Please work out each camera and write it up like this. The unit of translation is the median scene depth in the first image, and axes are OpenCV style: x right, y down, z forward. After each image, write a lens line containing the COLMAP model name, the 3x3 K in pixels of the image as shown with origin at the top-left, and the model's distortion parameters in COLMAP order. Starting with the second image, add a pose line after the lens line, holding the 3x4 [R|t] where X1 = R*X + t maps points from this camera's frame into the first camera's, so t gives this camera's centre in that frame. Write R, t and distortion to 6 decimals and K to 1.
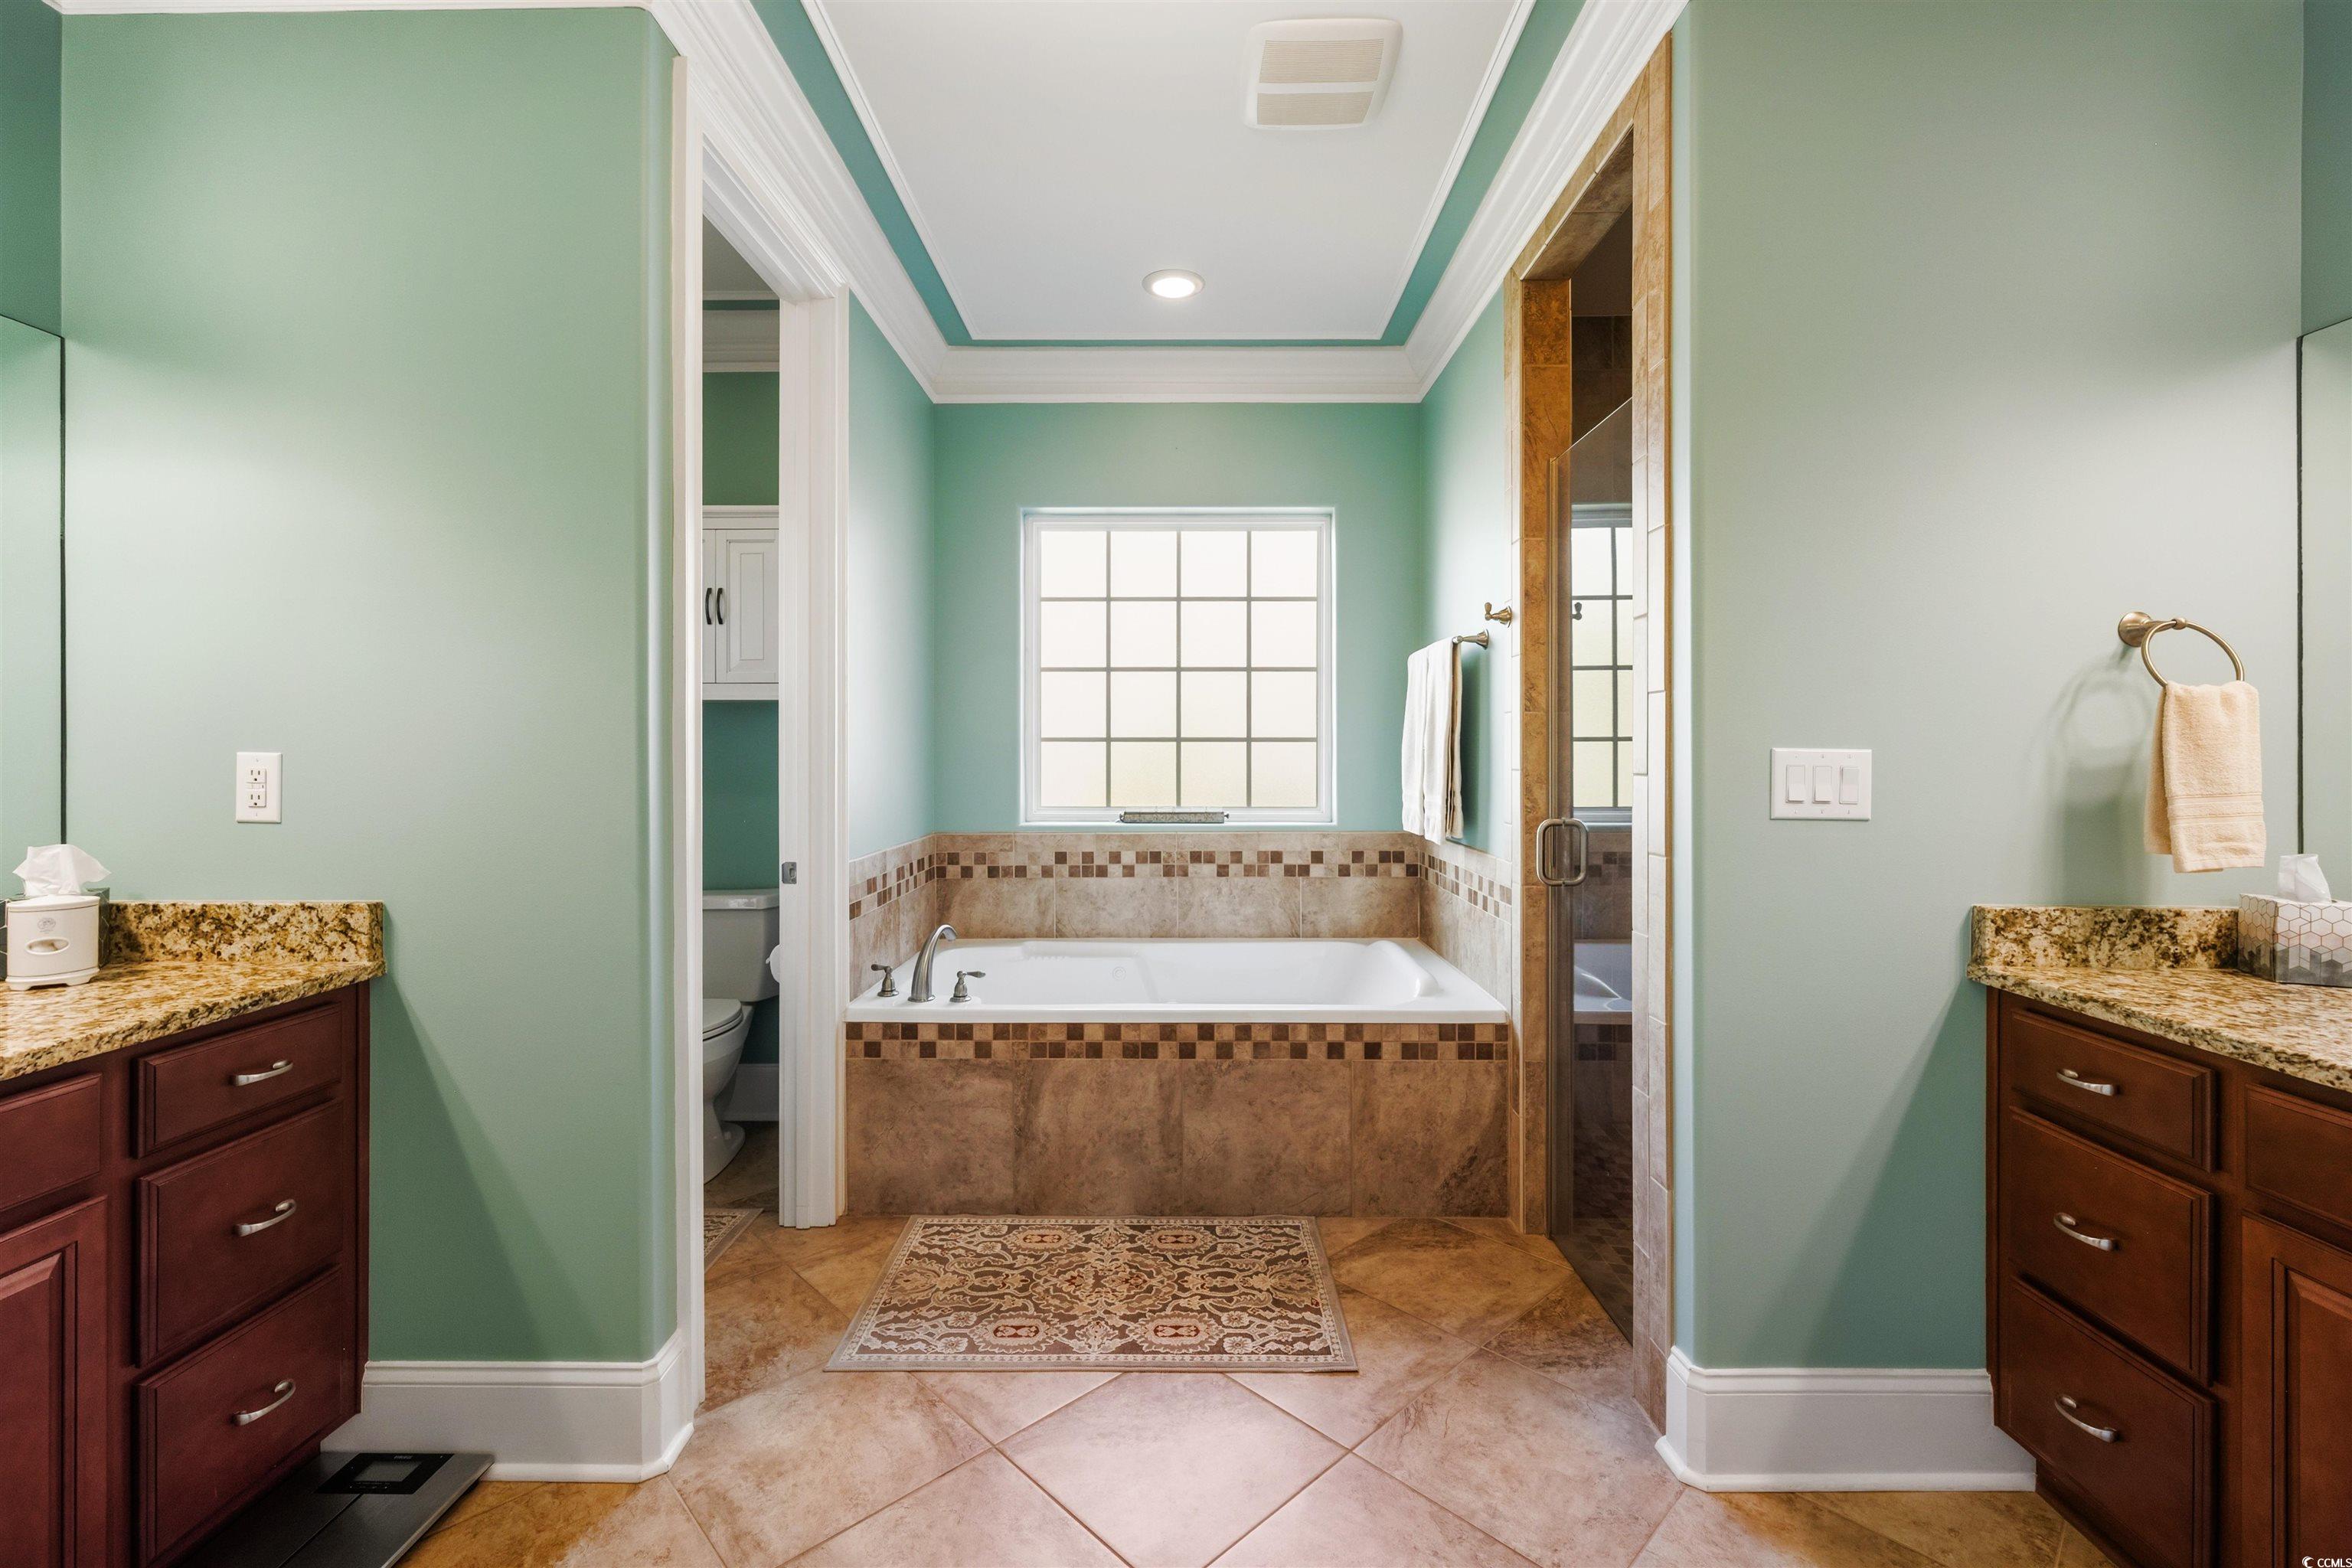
lens RADIAL K [[1057.4, 0, 1168.8], [0, 1057.4, 751.9], [0, 0, 1]] dist [0.000532, -0.000122]
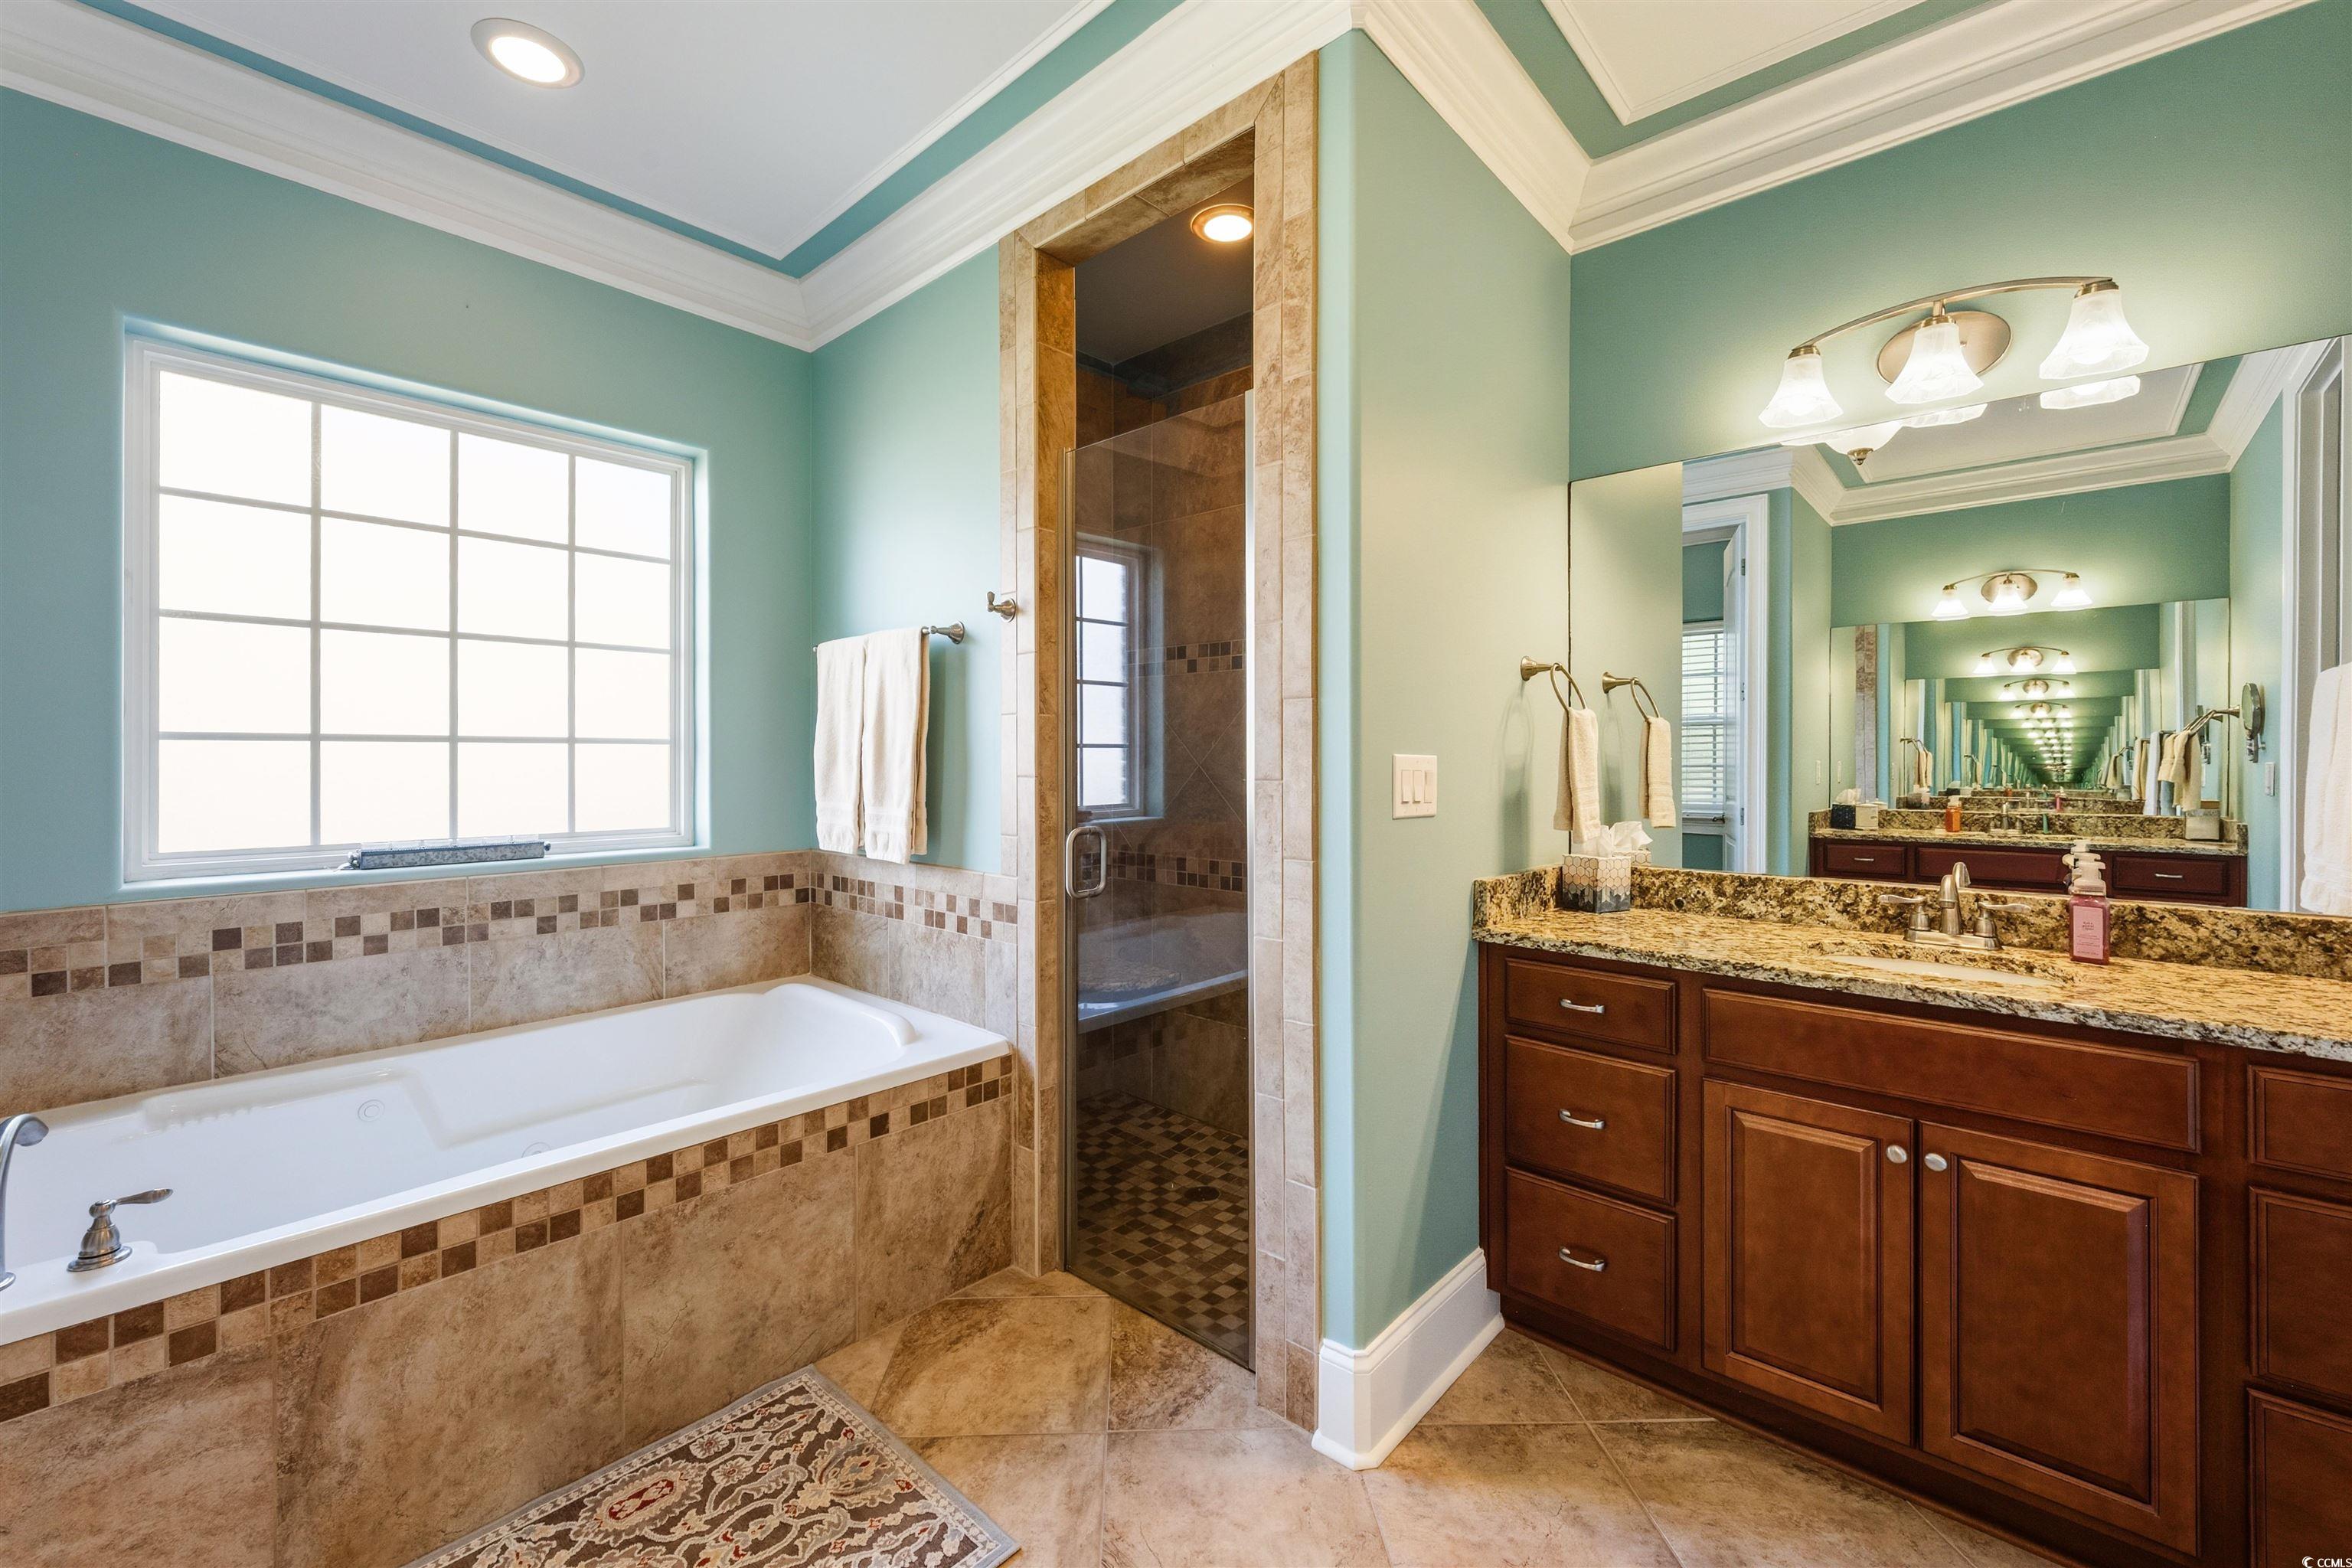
lens RADIAL K [[974.0, 0, 1205.9], [0, 974.0, 757.0], [0, 0, 1]] dist [-0.000313, -0.000413]
pose [[0.651796, -0.000073, 0.758394, -0.211680], [0.000101, 1.000000, 0.000009, -0.000440], [-0.758394, 0.000071, 0.651796, 0.323482]]
